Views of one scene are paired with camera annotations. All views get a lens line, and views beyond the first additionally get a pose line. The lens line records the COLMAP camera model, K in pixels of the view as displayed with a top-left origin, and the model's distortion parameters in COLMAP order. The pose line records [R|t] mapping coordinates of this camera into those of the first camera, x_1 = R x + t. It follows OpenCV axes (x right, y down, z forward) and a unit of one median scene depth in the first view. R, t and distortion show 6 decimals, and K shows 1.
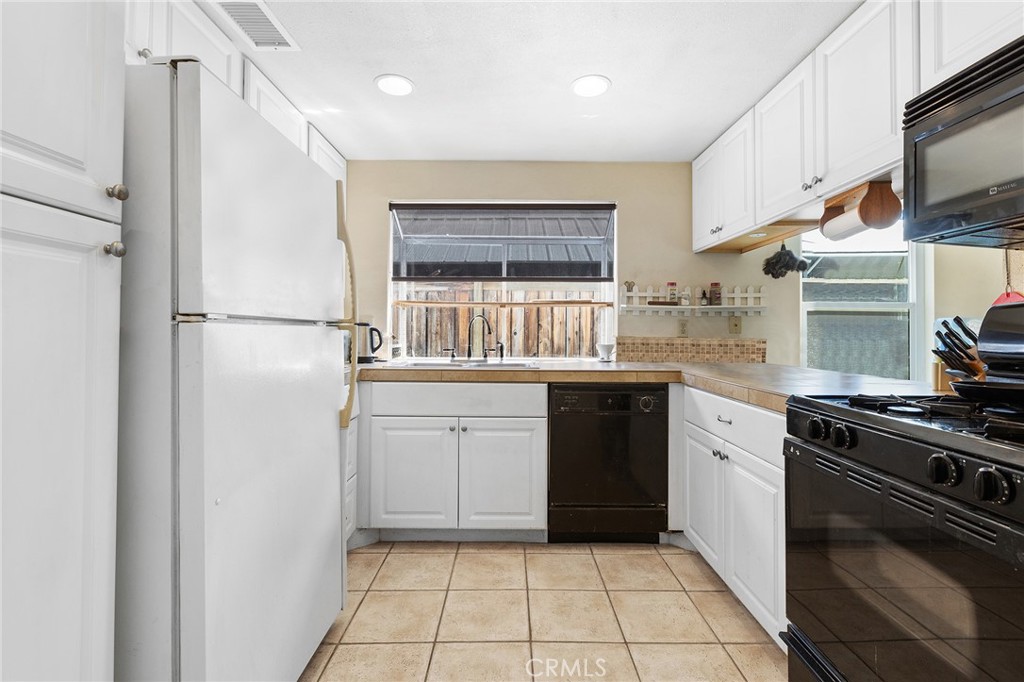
lens RADIAL K [[472.1, 0, 511.0], [0, 472.1, 337.2], [0, 0, 1]] dist [0.004146, 0.000976]
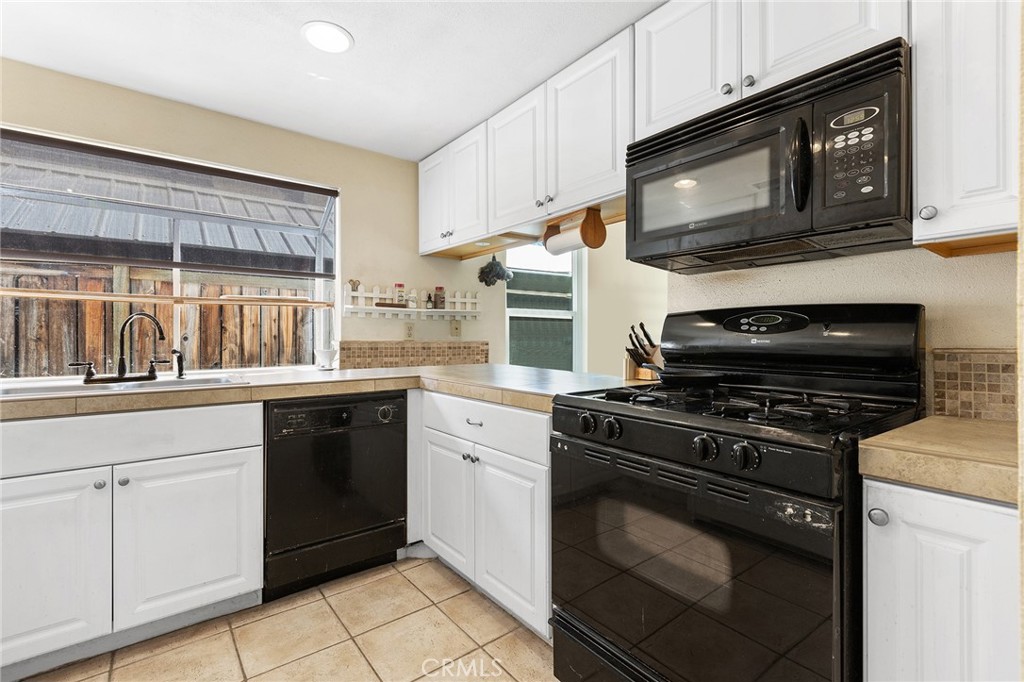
lens RADIAL K [[462.4, 0, 518.1], [0, 462.4, 341.0], [0, 0, 1]] dist [0.002115, 0.000328]
pose [[0.781328, -0.013576, 0.623973, -0.068831], [0.012656, 0.999902, 0.005908, -0.002404], [-0.623992, 0.003281, 0.781424, 0.134356]]
